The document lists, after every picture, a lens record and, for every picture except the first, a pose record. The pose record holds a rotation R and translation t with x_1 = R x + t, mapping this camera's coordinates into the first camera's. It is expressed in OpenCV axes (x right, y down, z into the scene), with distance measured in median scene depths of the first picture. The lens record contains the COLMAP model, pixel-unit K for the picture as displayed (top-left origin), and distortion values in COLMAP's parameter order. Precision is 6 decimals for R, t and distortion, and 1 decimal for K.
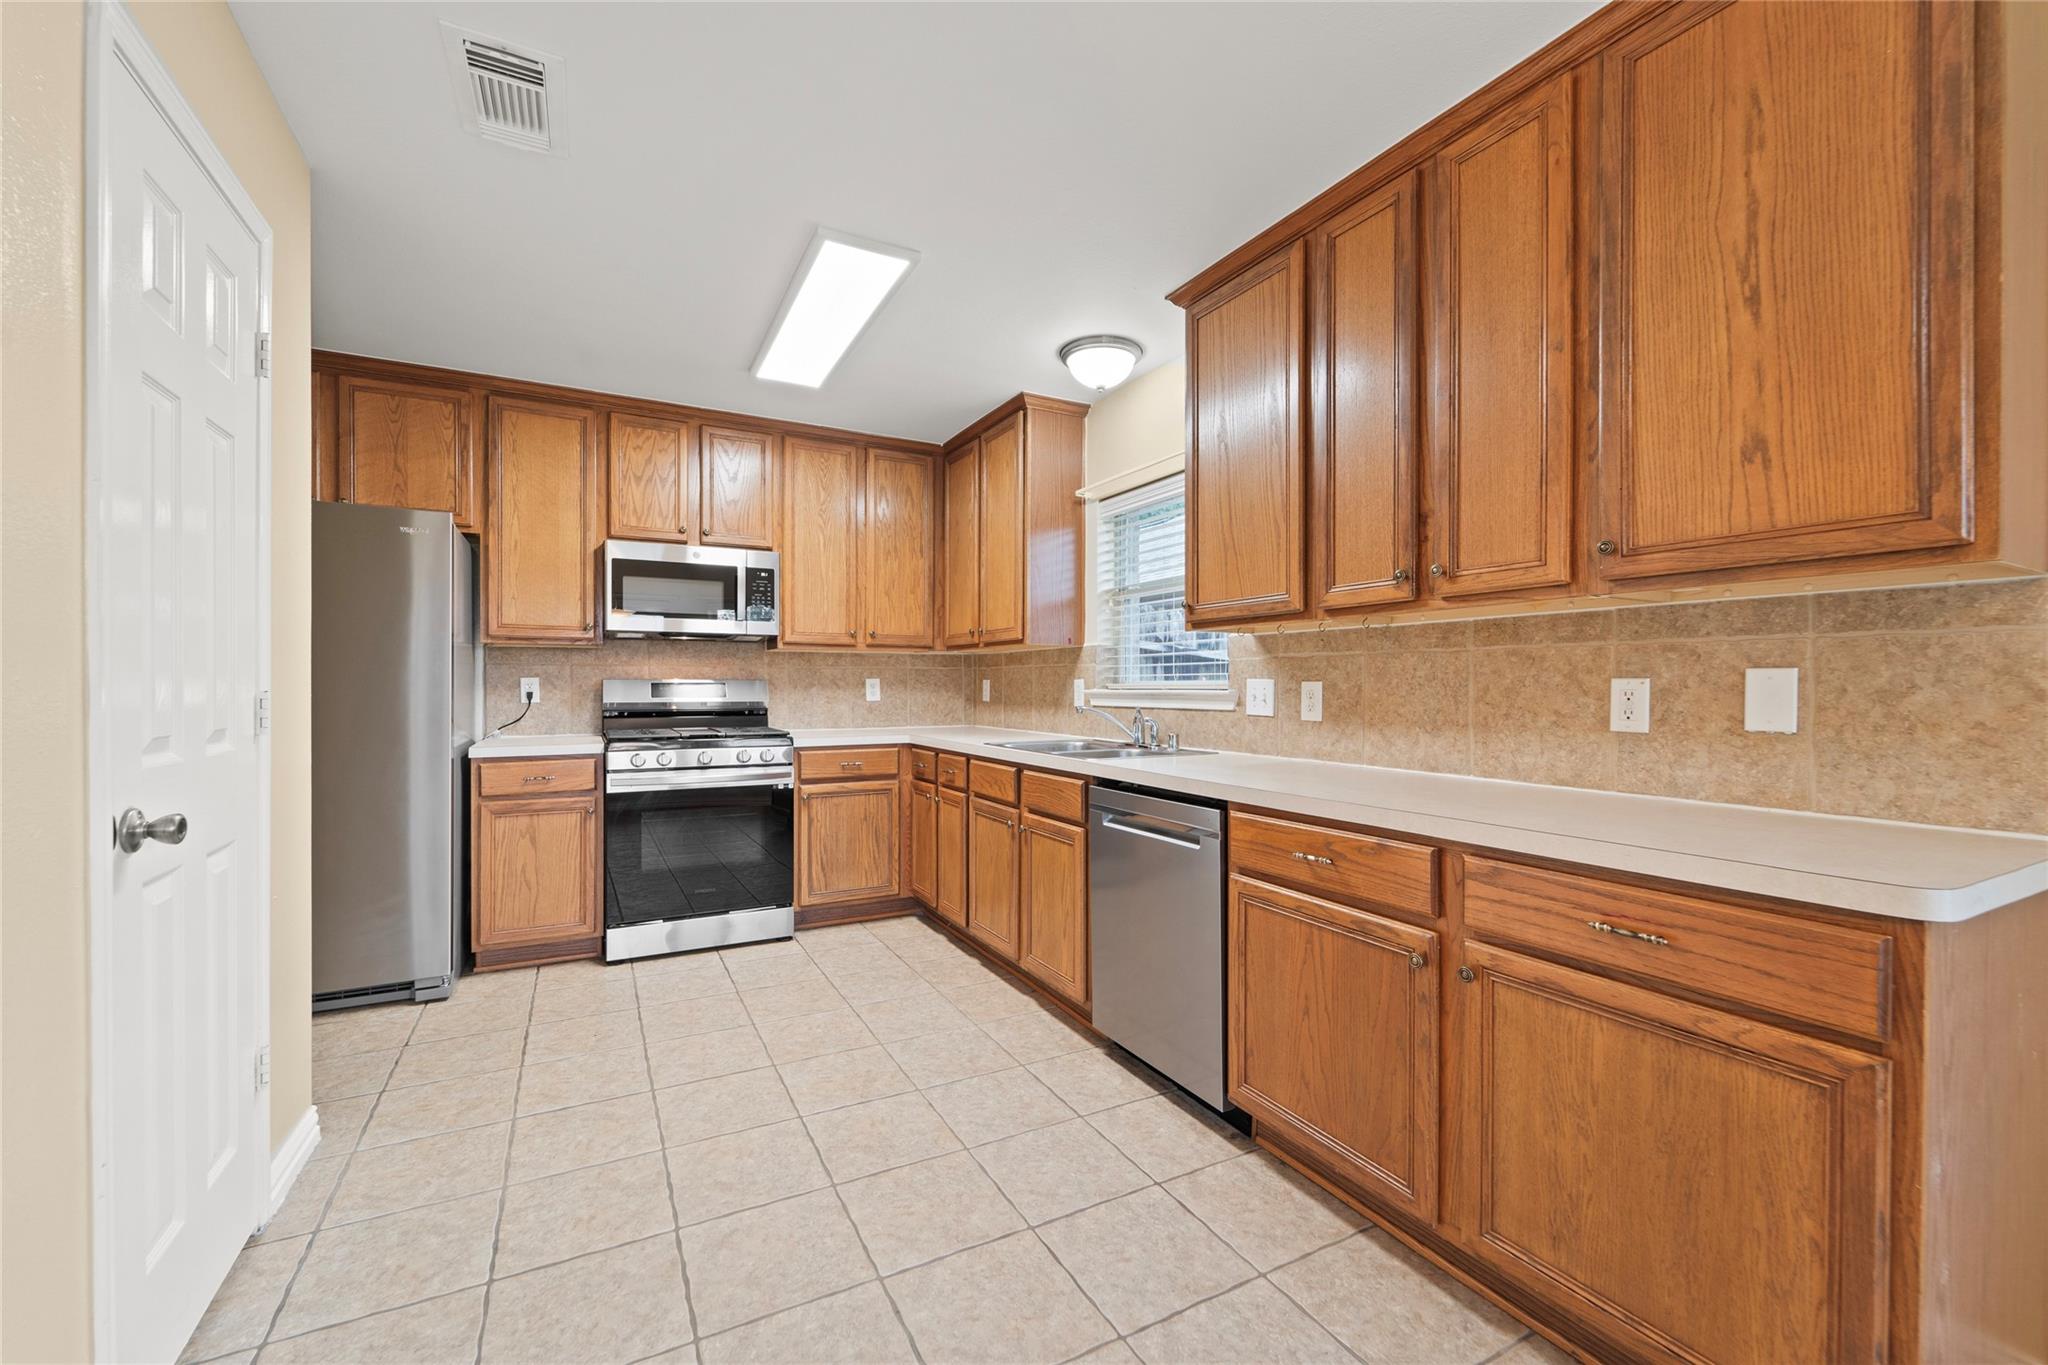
lens RADIAL K [[831.5, 0, 1029.5], [0, 831.5, 693.0], [0, 0, 1]] dist [0.001223, -0.001004]
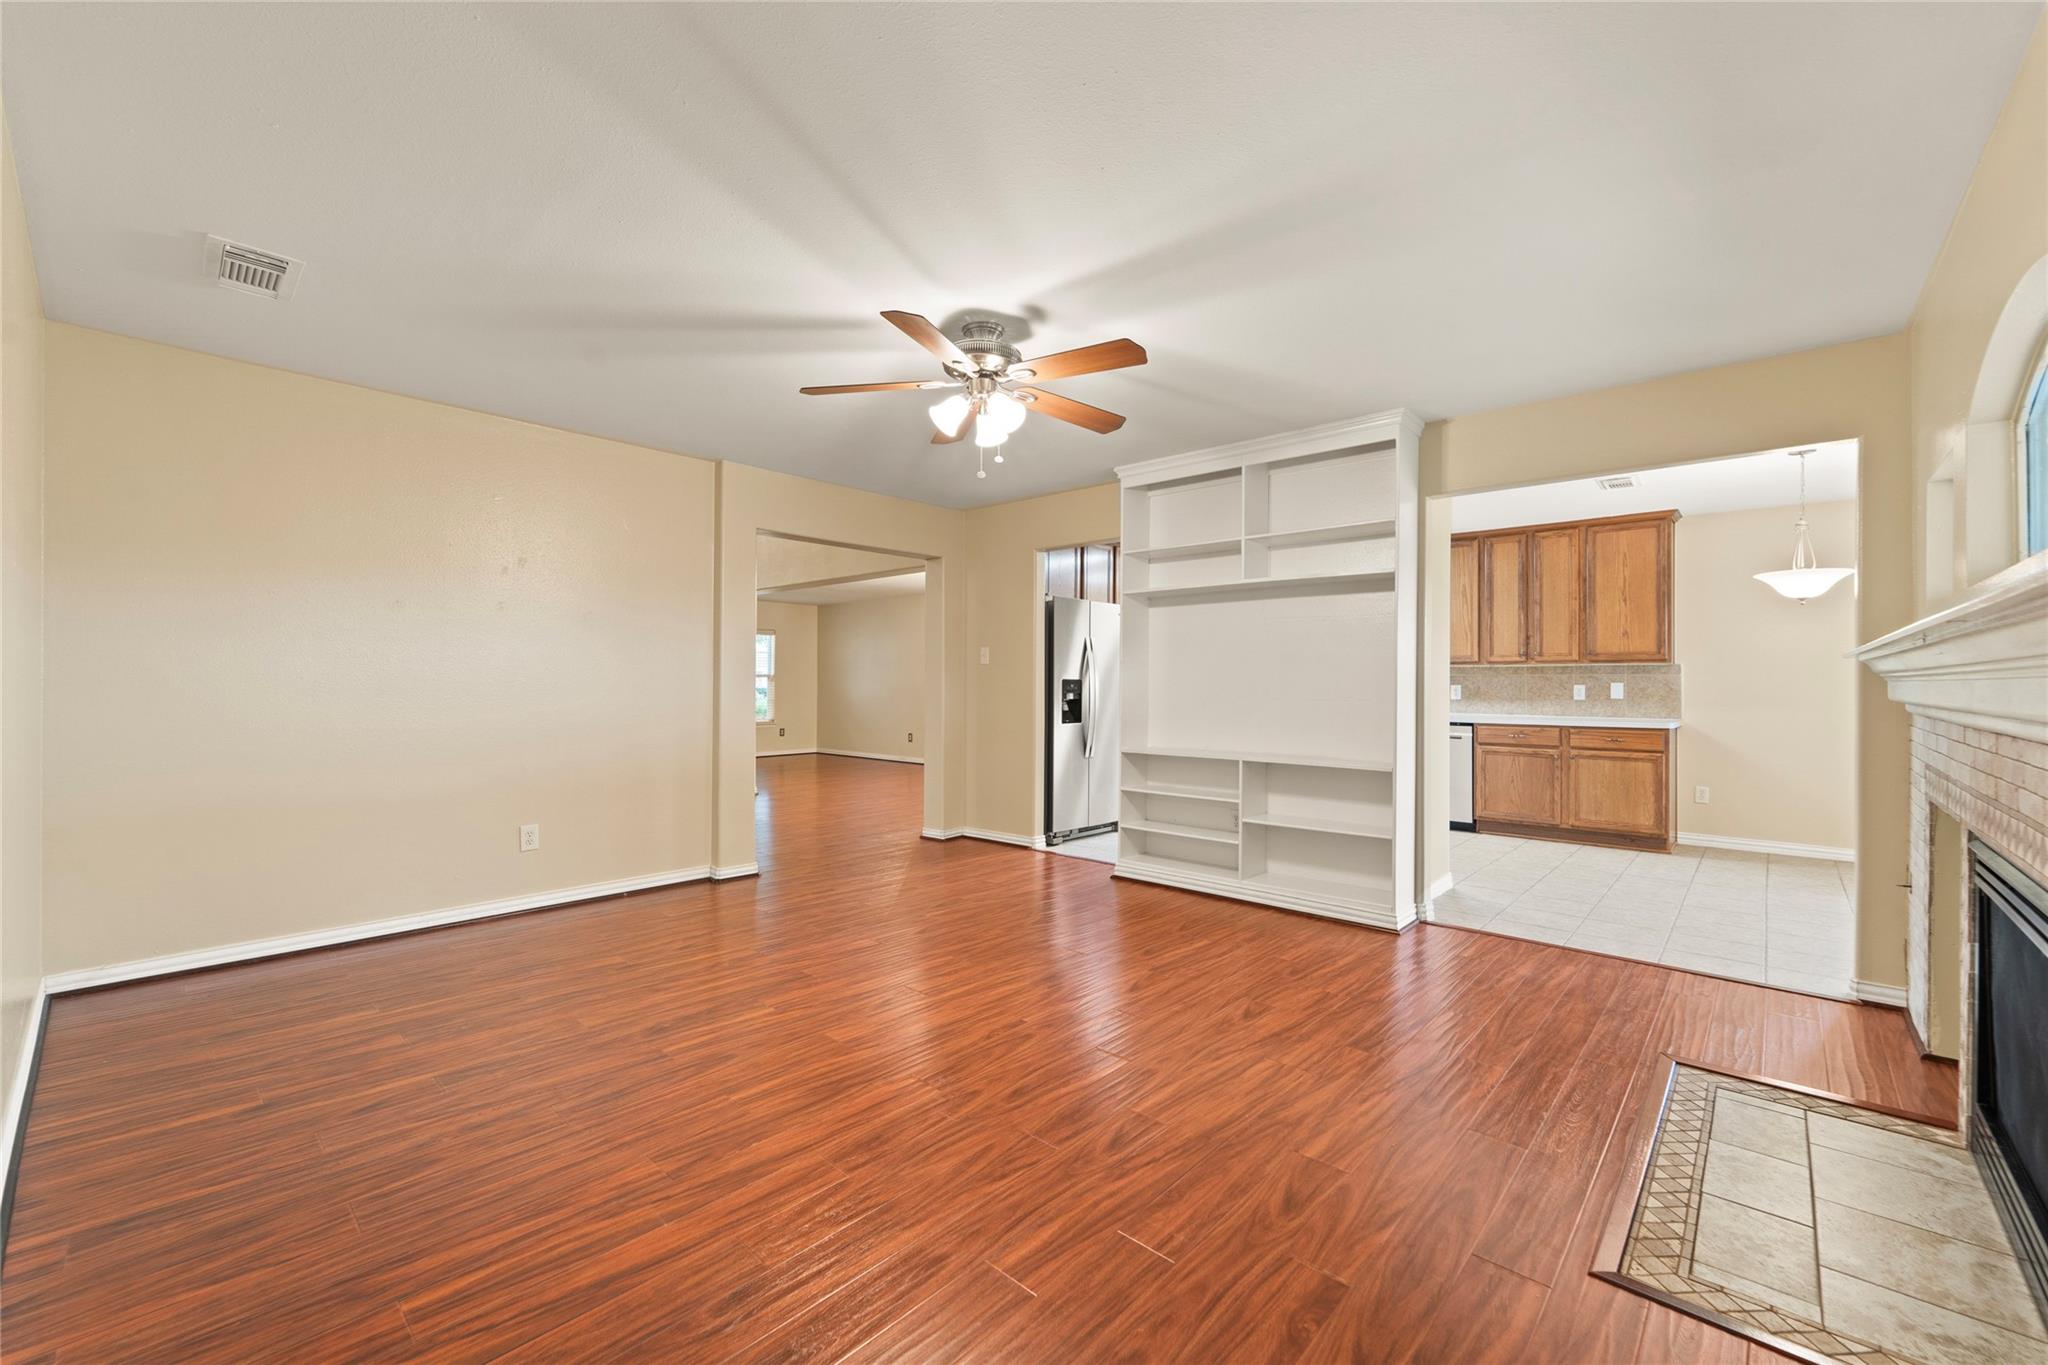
lens RADIAL K [[831.5, 0, 1028.9], [0, 831.5, 680.6], [0, 0, 1]] dist [0.001223, -0.001004]
pose [[0.941568, 0.003083, 0.336809, -2.571427], [0.000575, 0.999942, -0.010760, 0.001209], [-0.336823, 0.010325, 0.941511, -1.495266]]
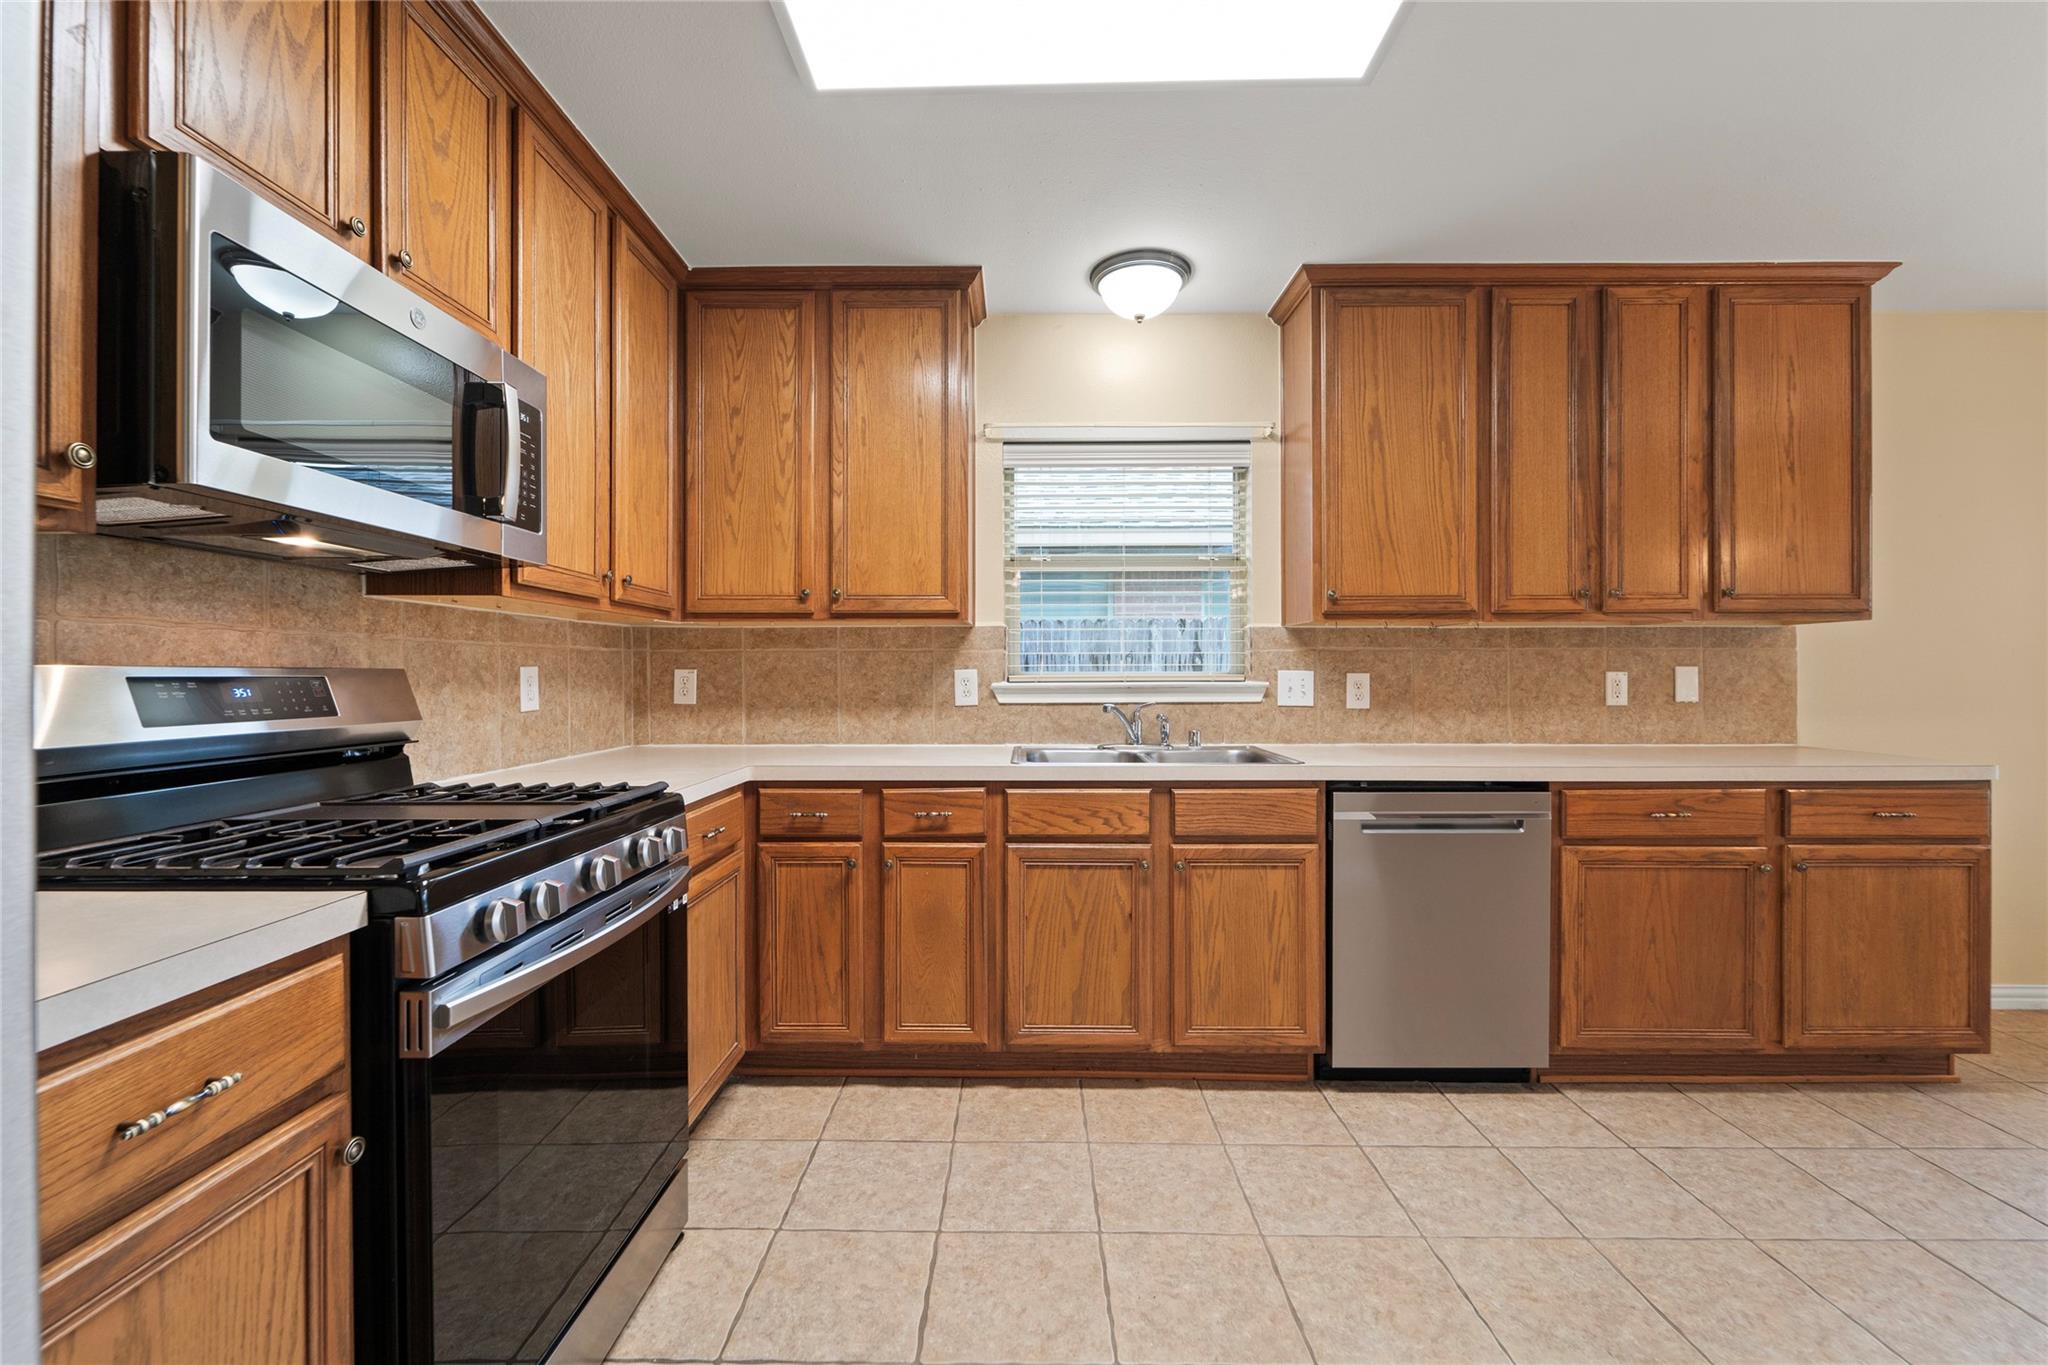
lens RADIAL K [[831.5, 0, 1022.9], [0, 831.5, 675.5], [0, 0, 1]] dist [0.001223, -0.001004]
pose [[0.477705, -0.004636, 0.878508, -1.134545], [0.010227, 0.999948, -0.000284, -0.019989], [-0.878461, 0.009120, 0.477728, 1.157884]]
